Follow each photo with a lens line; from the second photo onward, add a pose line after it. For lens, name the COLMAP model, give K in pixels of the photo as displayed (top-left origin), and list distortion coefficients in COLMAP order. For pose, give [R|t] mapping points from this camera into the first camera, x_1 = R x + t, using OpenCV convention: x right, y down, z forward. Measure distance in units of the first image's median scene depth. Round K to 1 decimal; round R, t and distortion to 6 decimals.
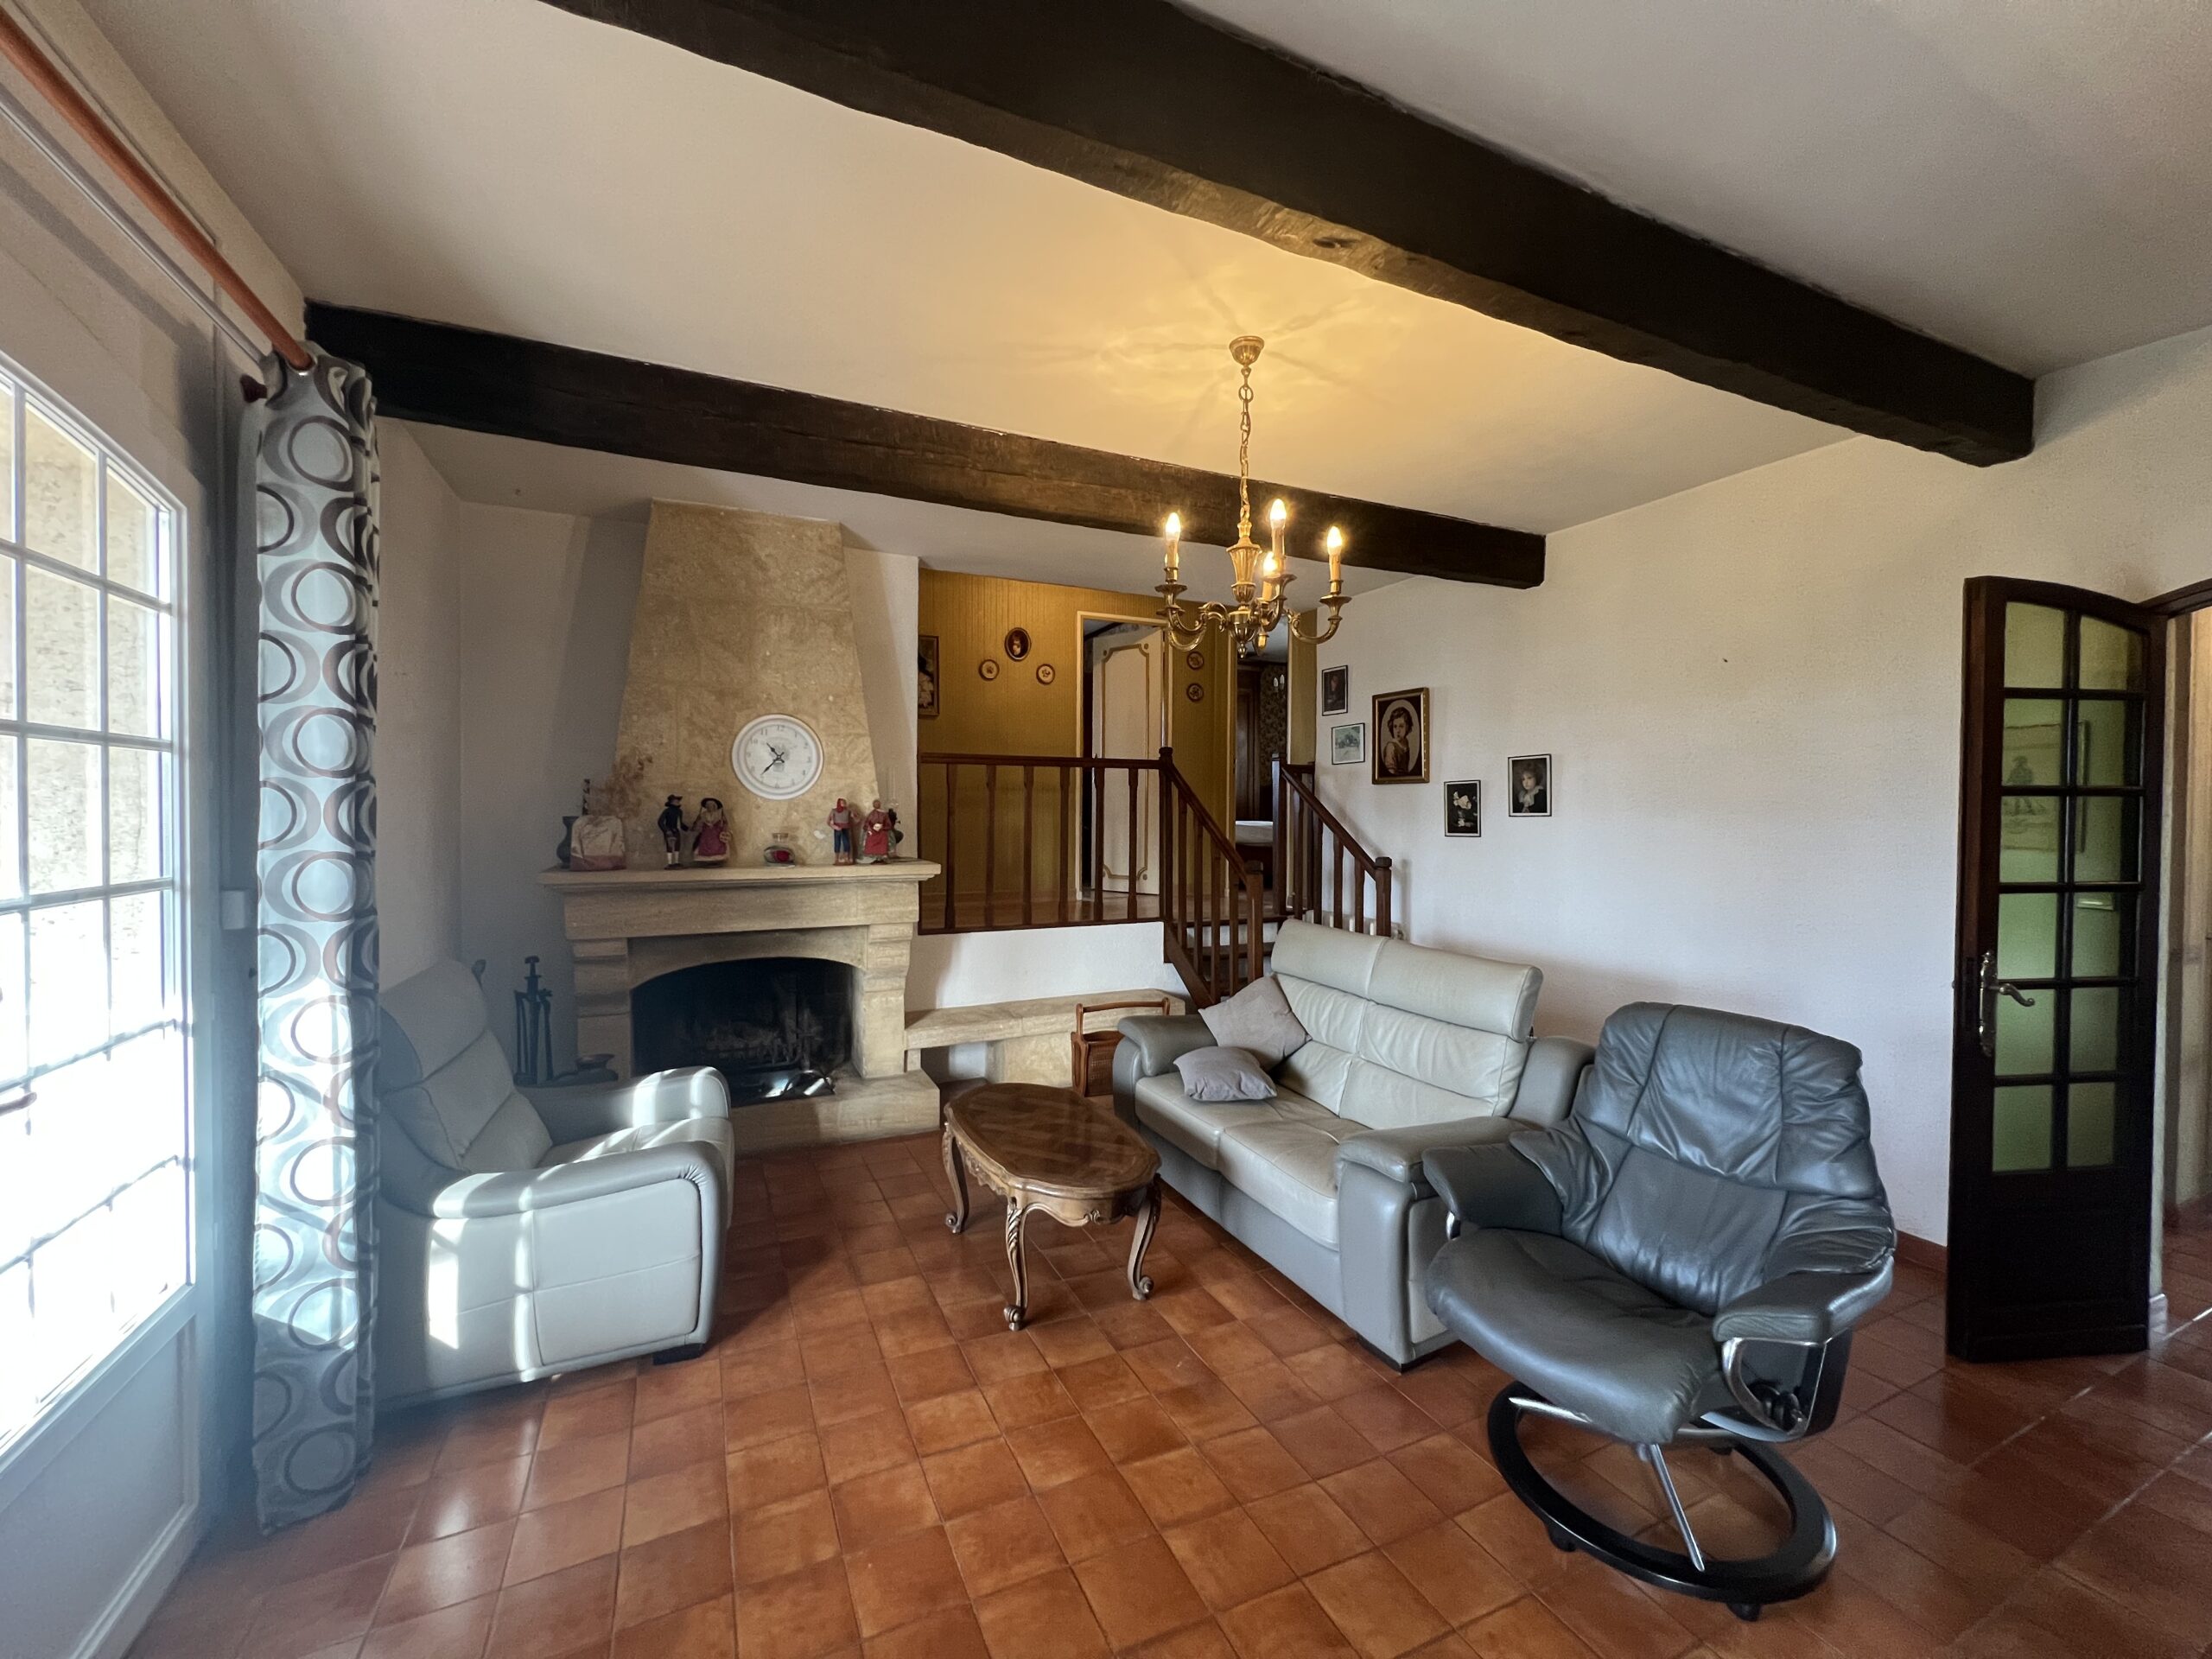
lens RADIAL K [[881.6, 0, 1107.0], [0, 881.6, 825.6], [0, 0, 1]] dist [-0.000678, -0.000337]
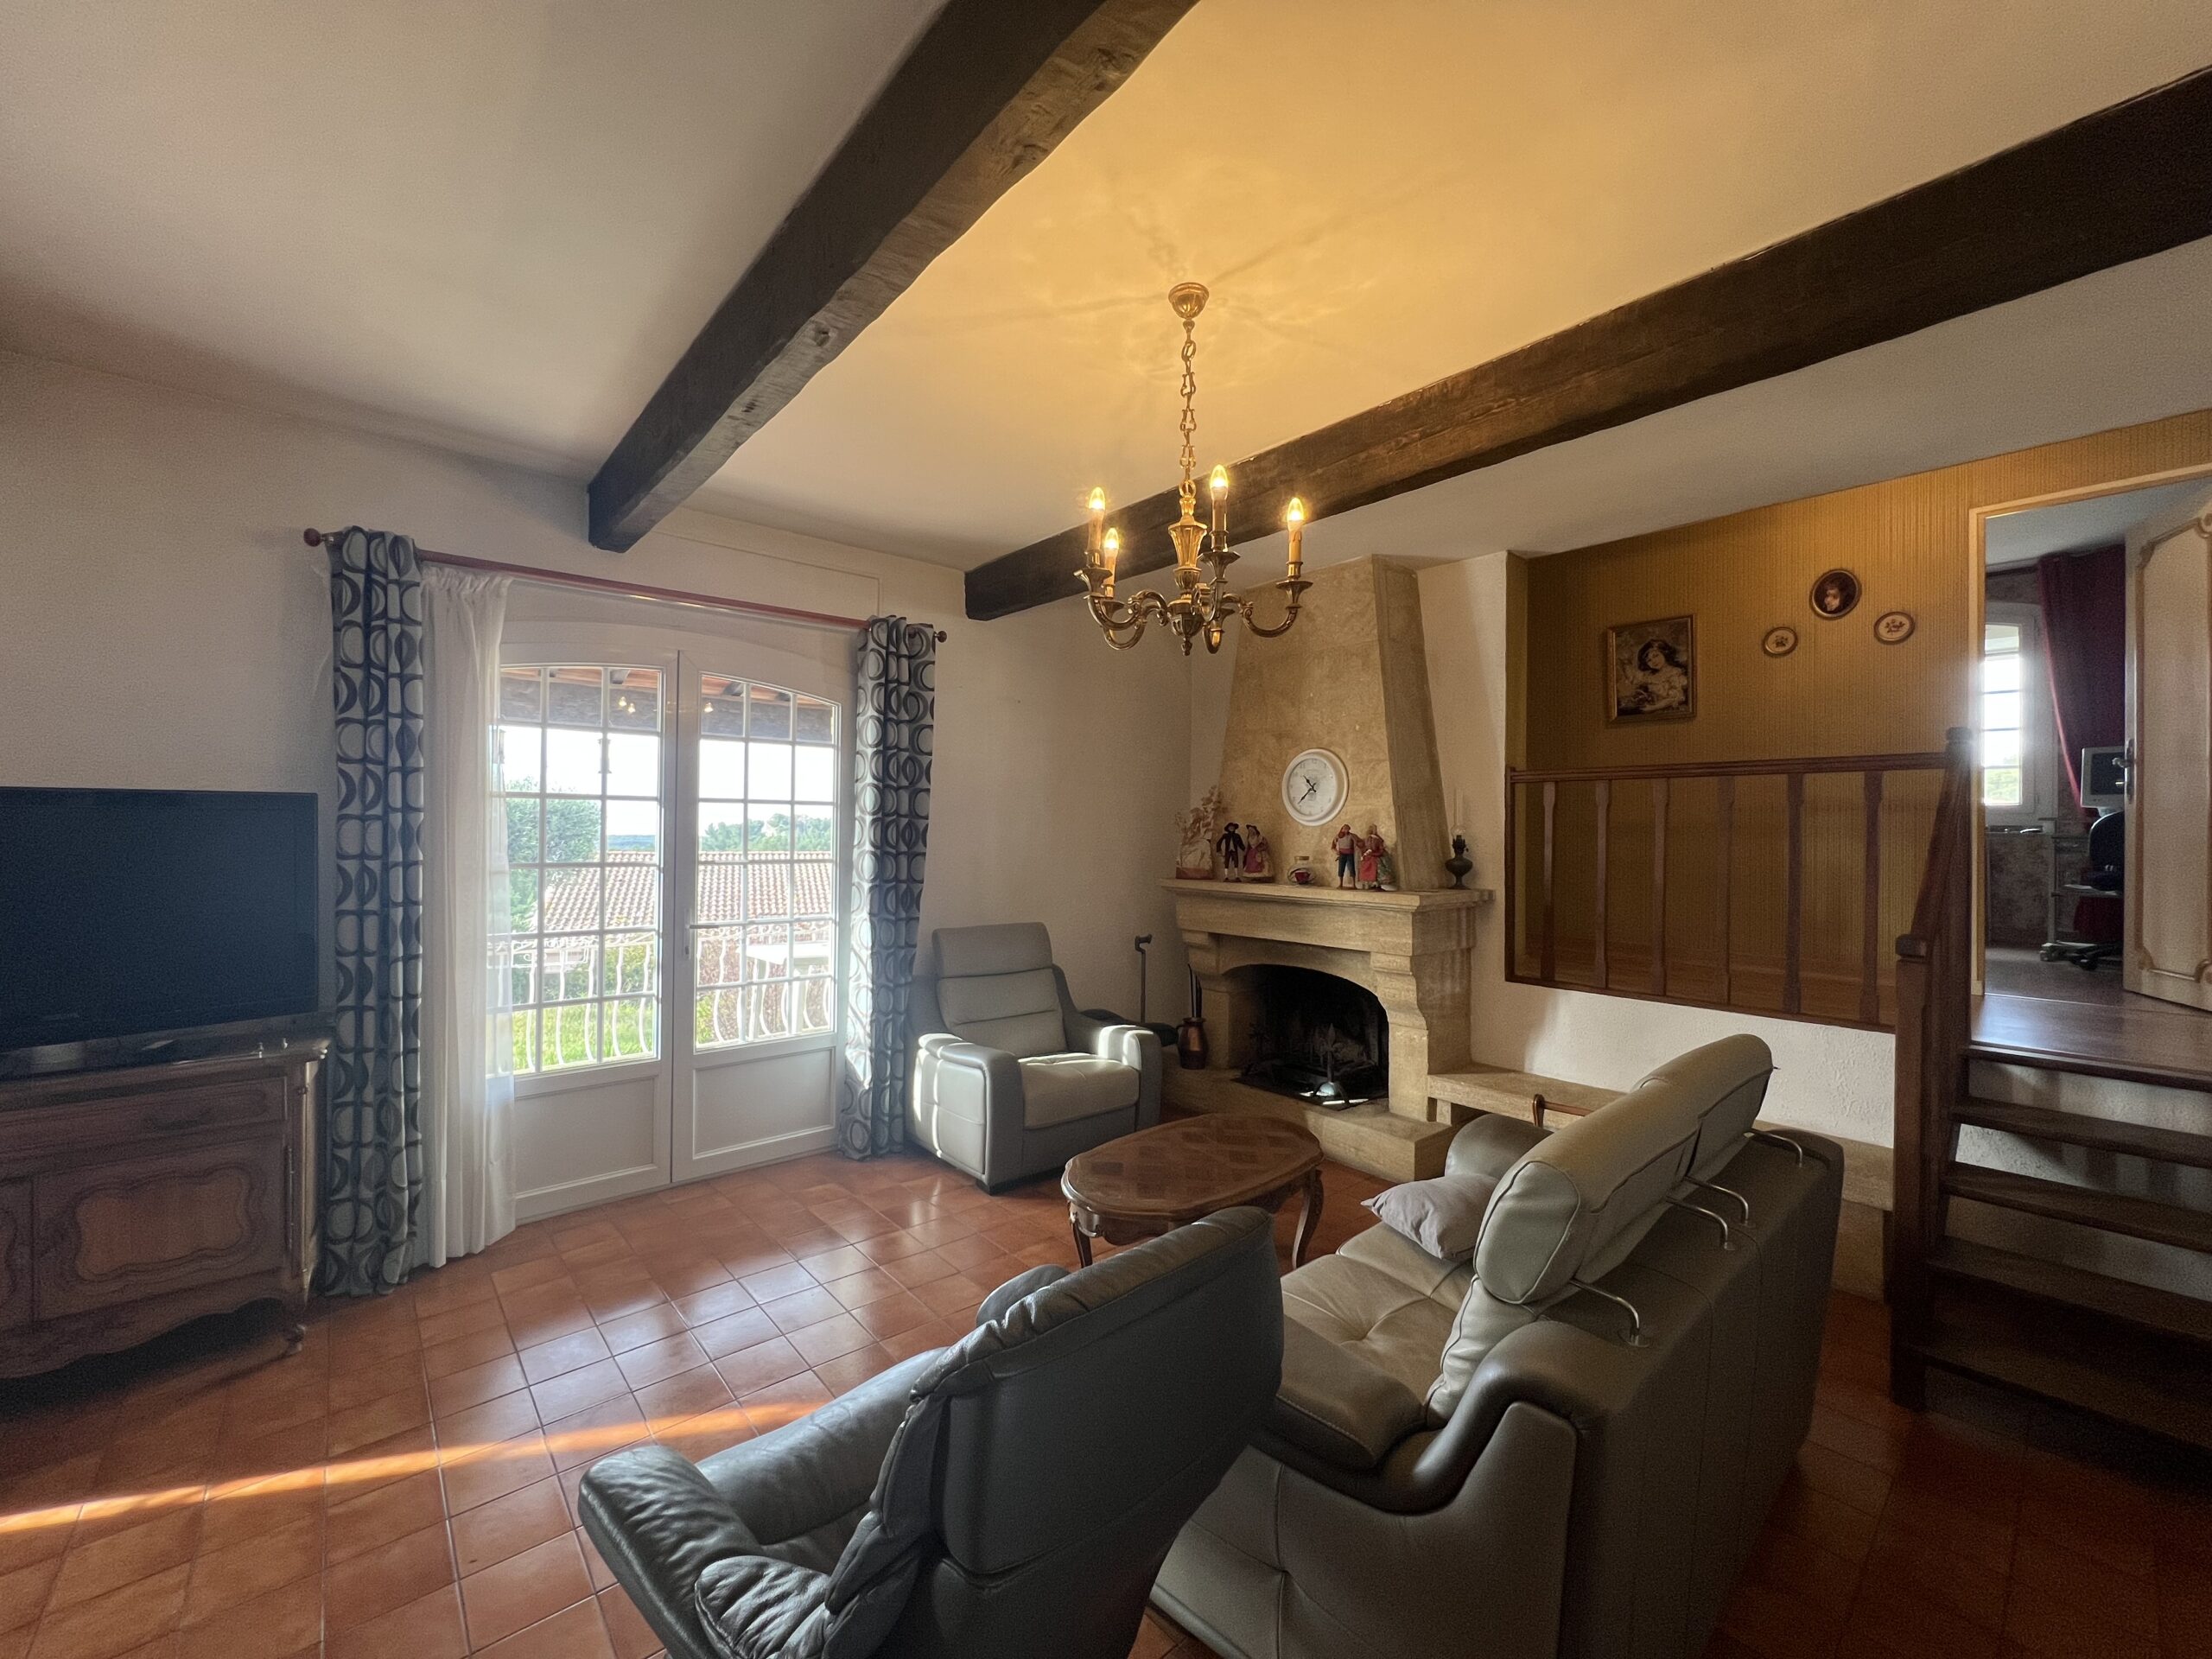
lens RADIAL K [[881.6, 0, 1096.7], [0, 881.6, 825.0], [0, 0, 1]] dist [-0.000678, -0.000337]
pose [[0.273854, -0.009151, -0.961728, 0.606358], [-0.026716, 0.999496, -0.017118, -0.004500], [0.961400, 0.030381, 0.273472, 0.435115]]
